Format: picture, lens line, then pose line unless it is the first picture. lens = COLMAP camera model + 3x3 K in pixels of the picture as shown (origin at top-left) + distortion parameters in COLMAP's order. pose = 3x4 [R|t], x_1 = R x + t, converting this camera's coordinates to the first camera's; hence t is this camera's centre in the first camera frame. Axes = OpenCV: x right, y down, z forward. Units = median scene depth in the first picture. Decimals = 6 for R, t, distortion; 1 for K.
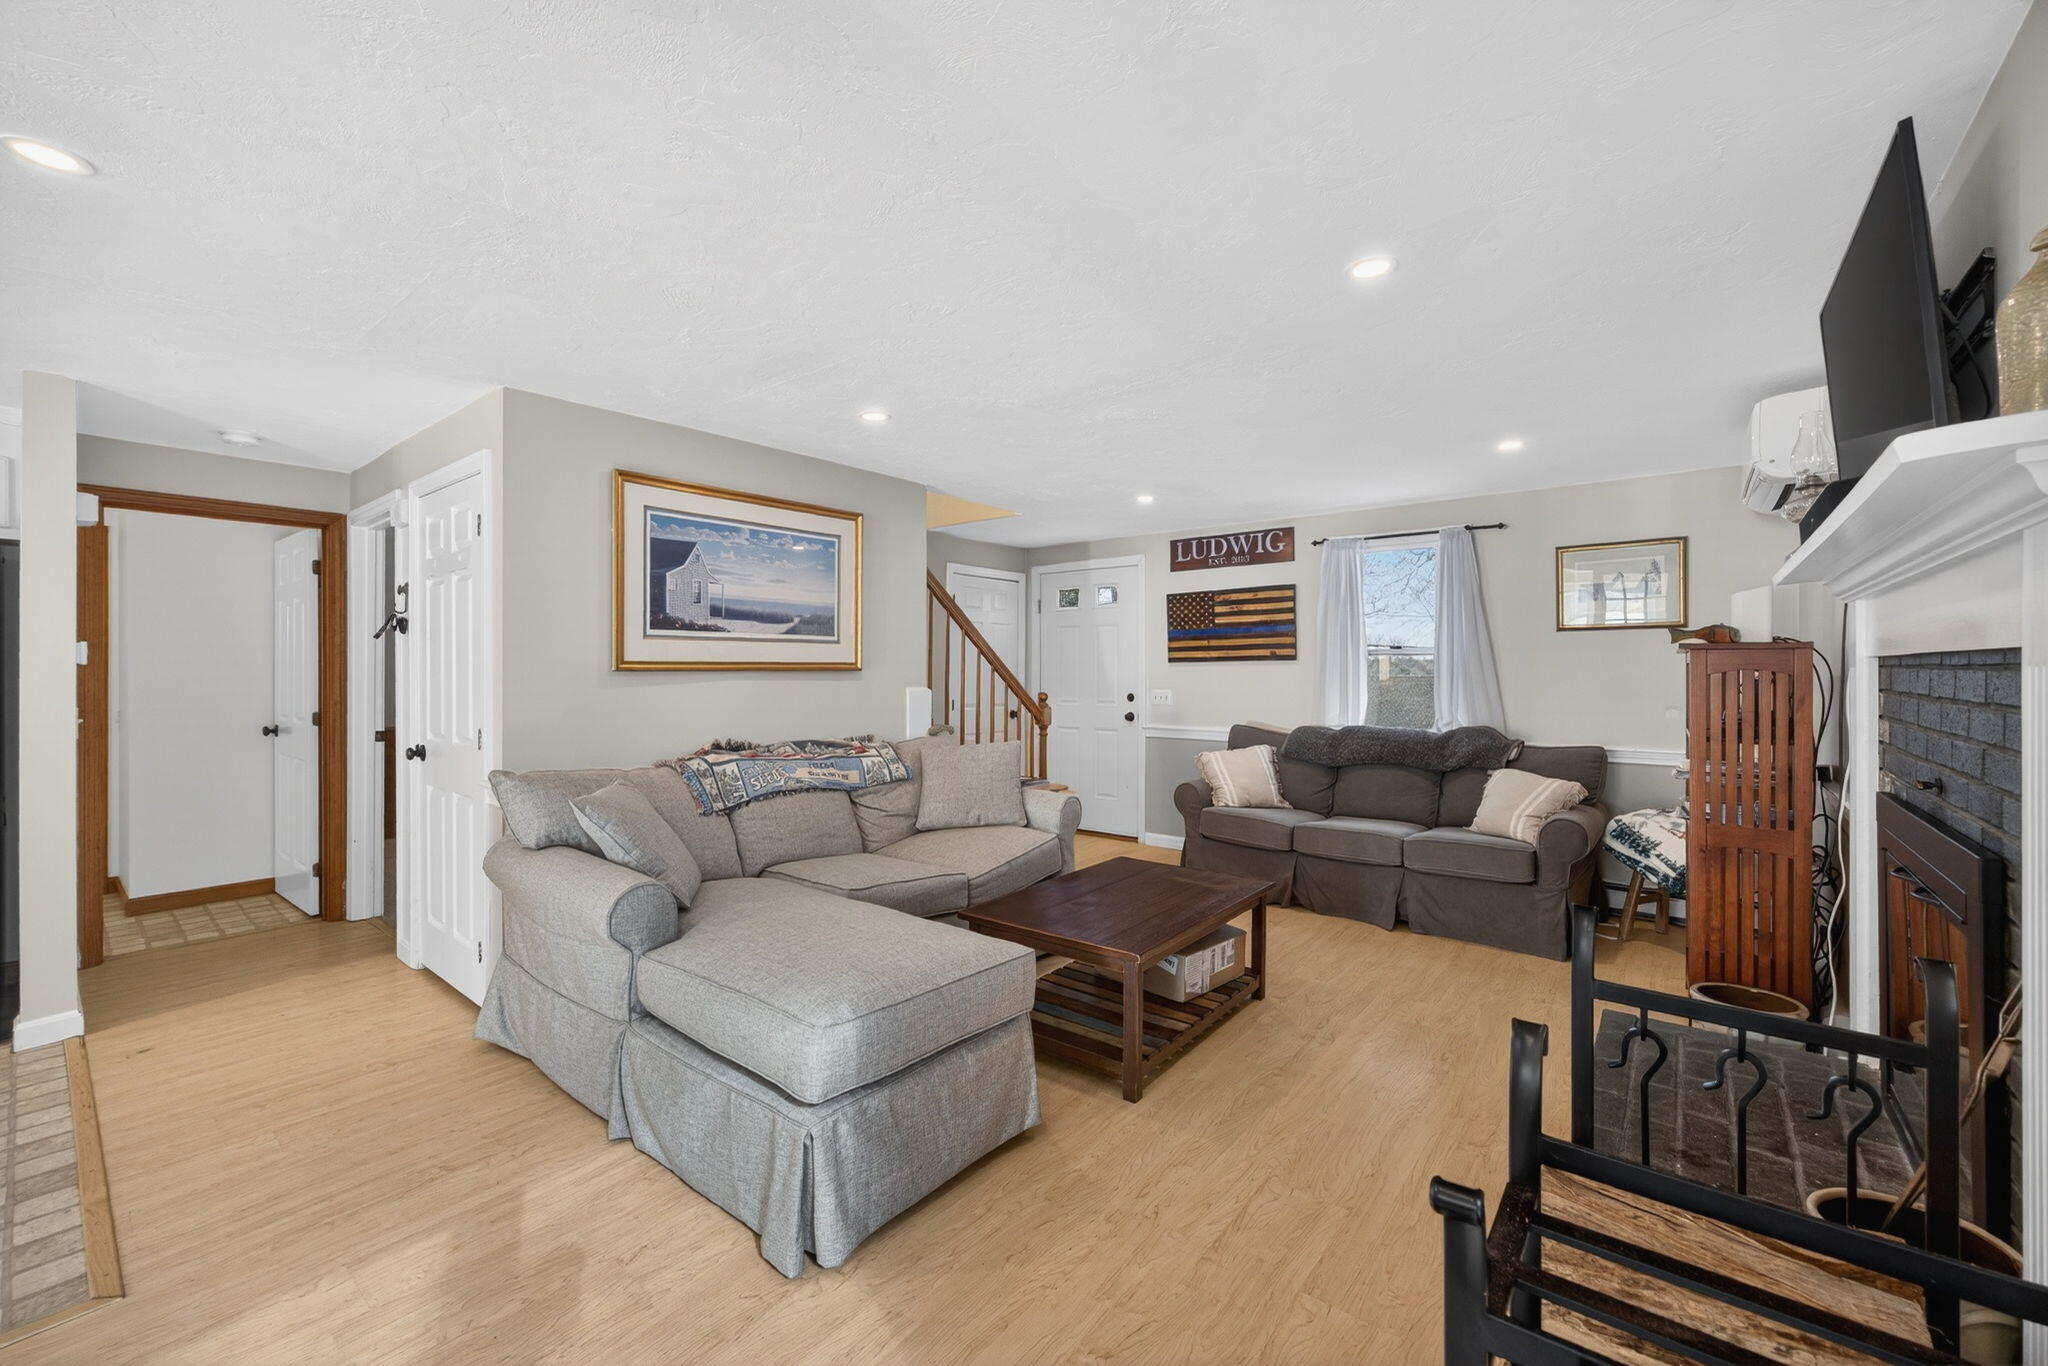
lens RADIAL K [[824.3, 0, 1019.4], [0, 824.3, 674.9], [0, 0, 1]] dist [-0.016581, 0.004022]
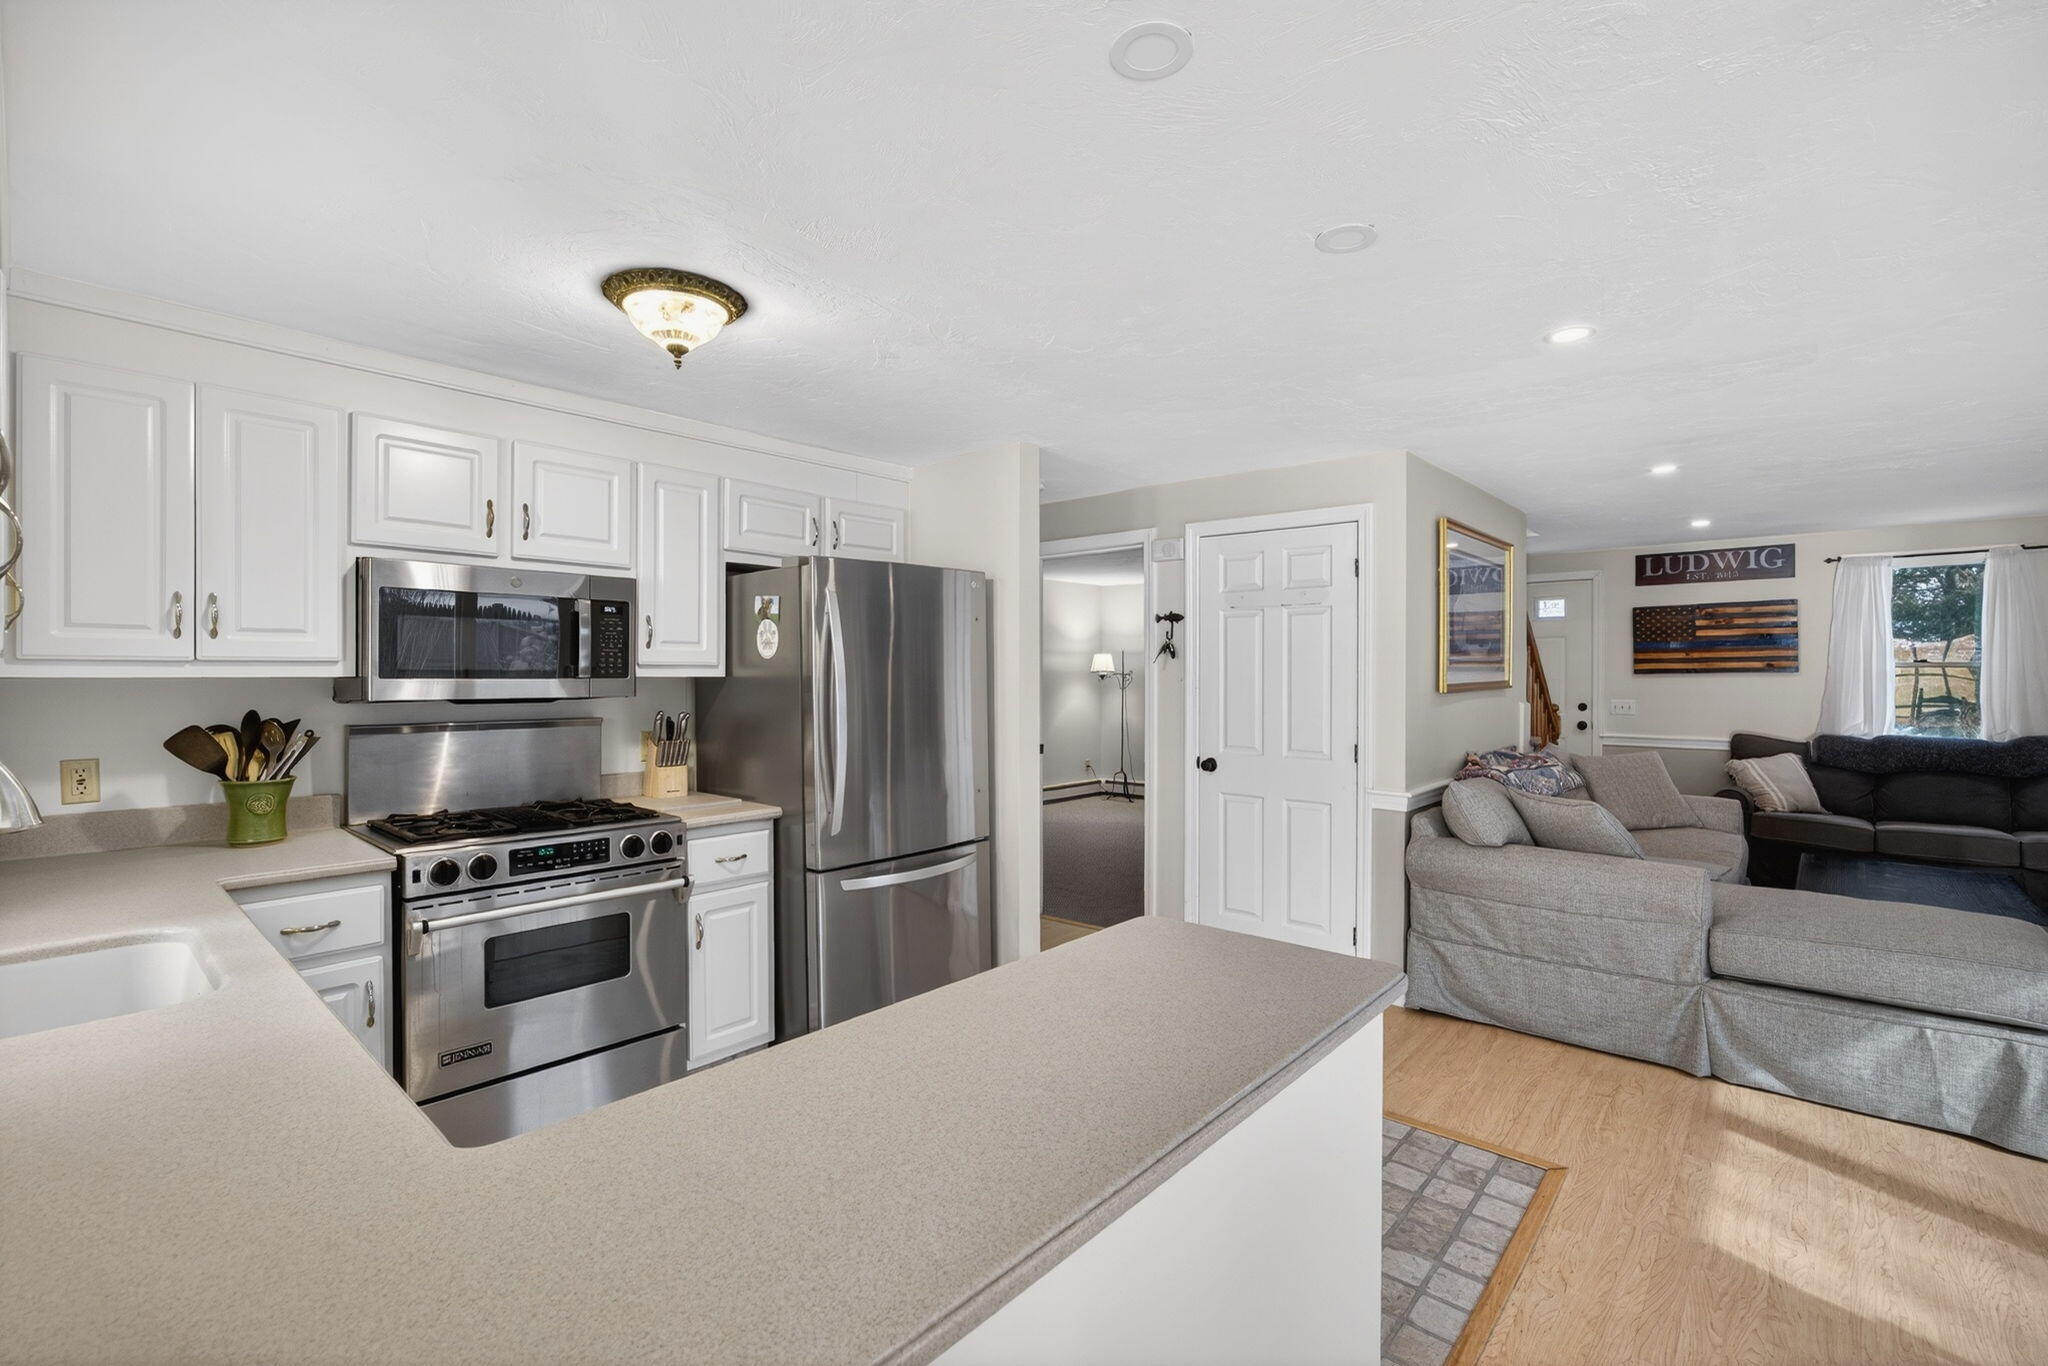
lens RADIAL K [[906.1, 0, 1020.7], [0, 906.1, 679.7], [0, 0, 1]] dist [-0.019082, 0.007686]
pose [[0.999484, -0.003757, -0.031905, -0.587539], [0.003996, 0.999964, 0.007431, -0.020194], [0.031876, -0.007554, 0.999463, -0.161103]]
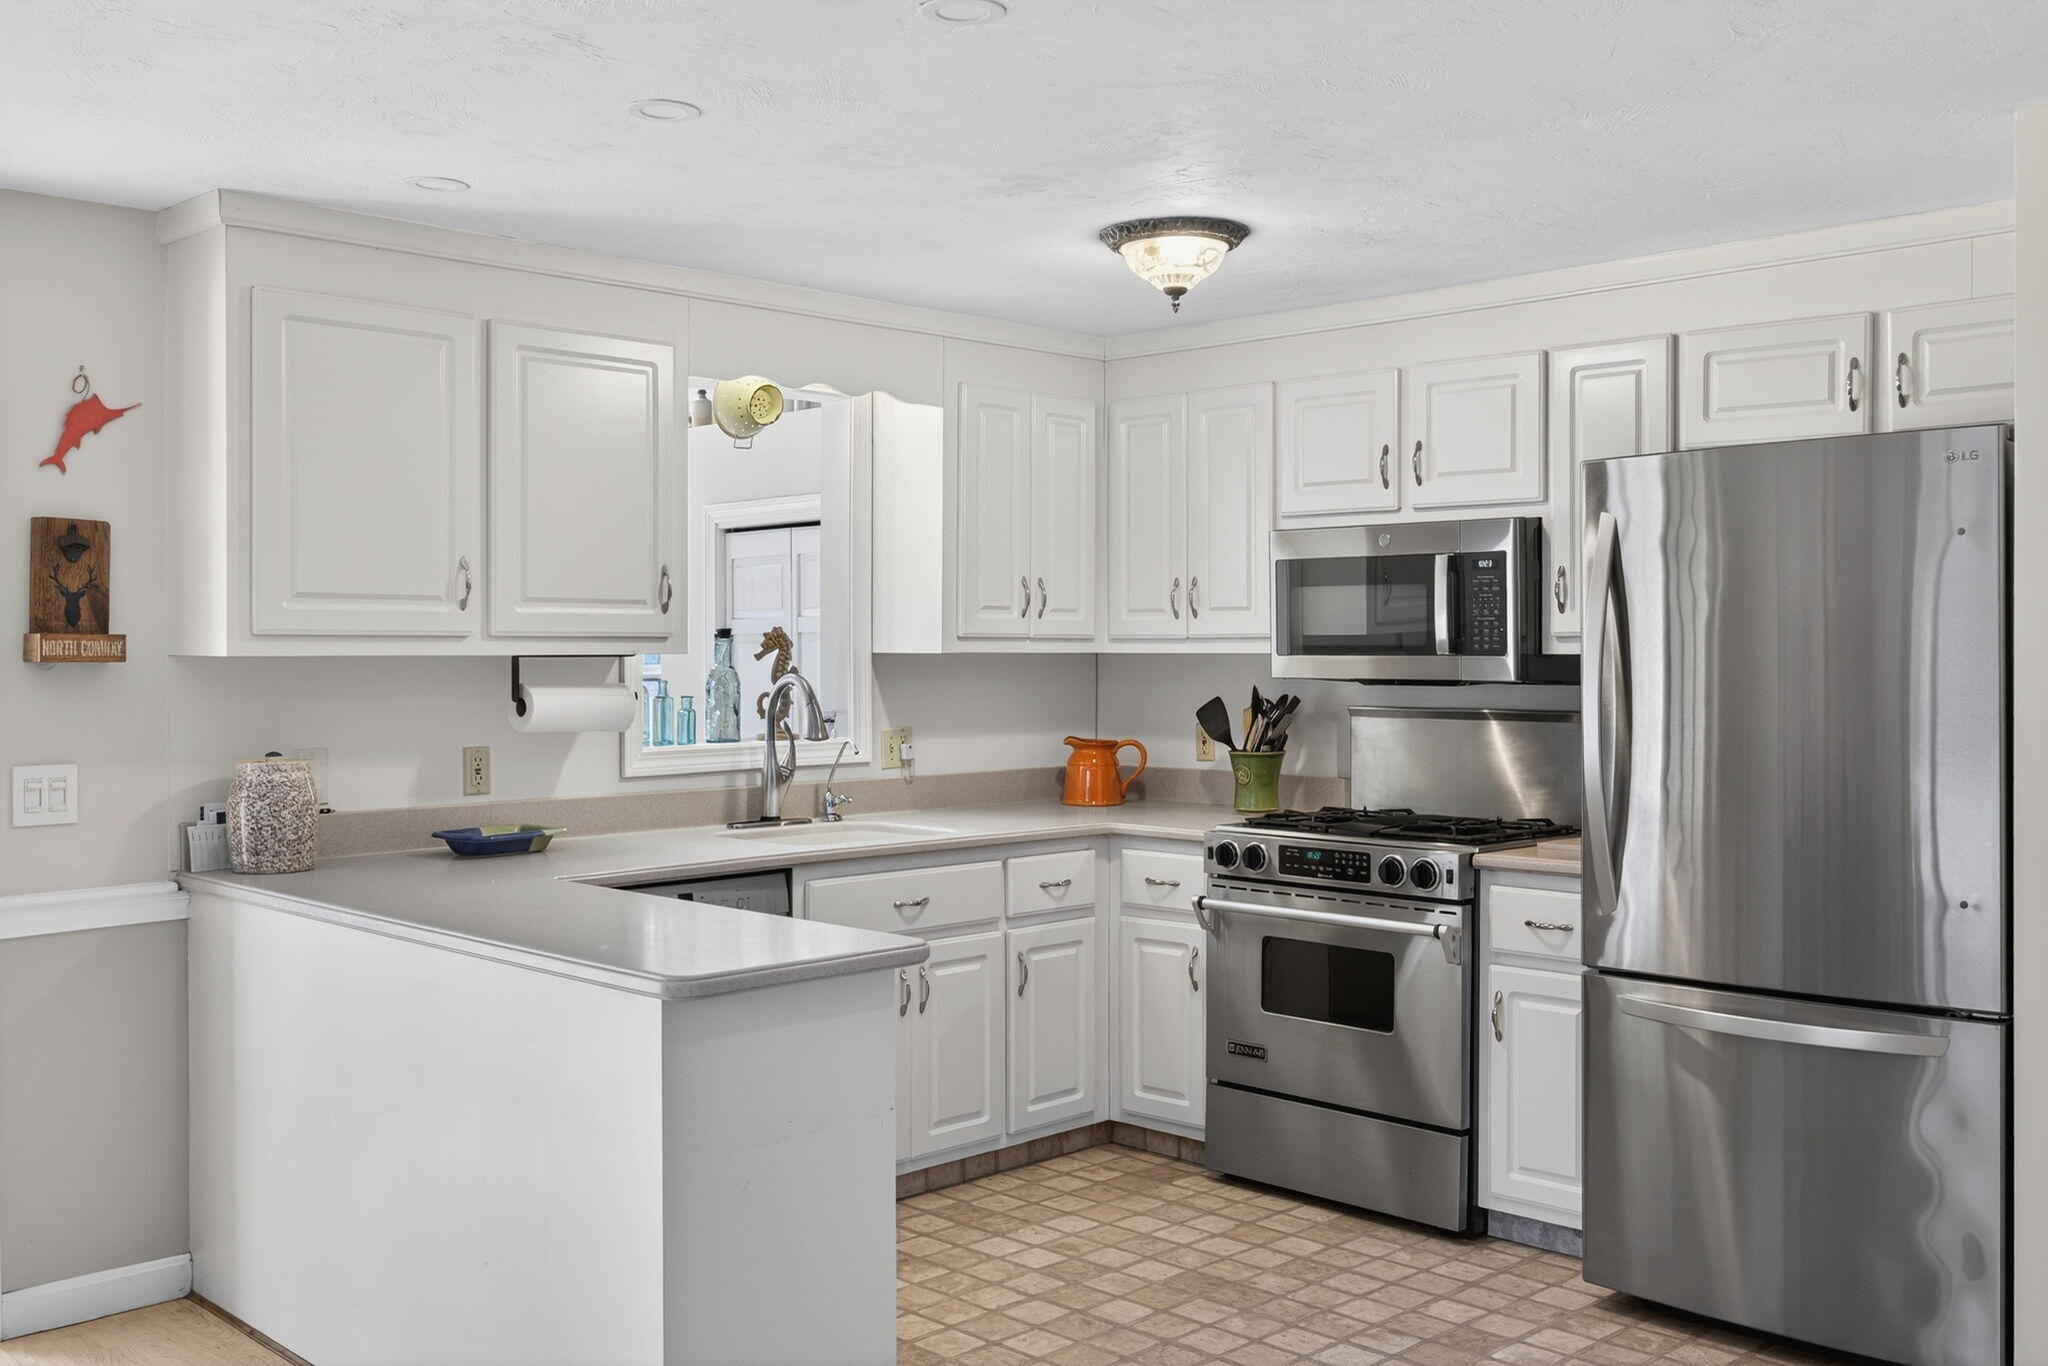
lens RADIAL K [[1871.4, 0, 1011.2], [0, 1871.4, 668.2], [0, 0, 1]] dist [0.001321, 0.000000]
pose [[-0.090212, 0.006933, -0.995898, -0.000040], [0.001865, 0.999975, 0.006793, -0.018673], [0.995921, -0.001245, -0.090223, 0.236755]]
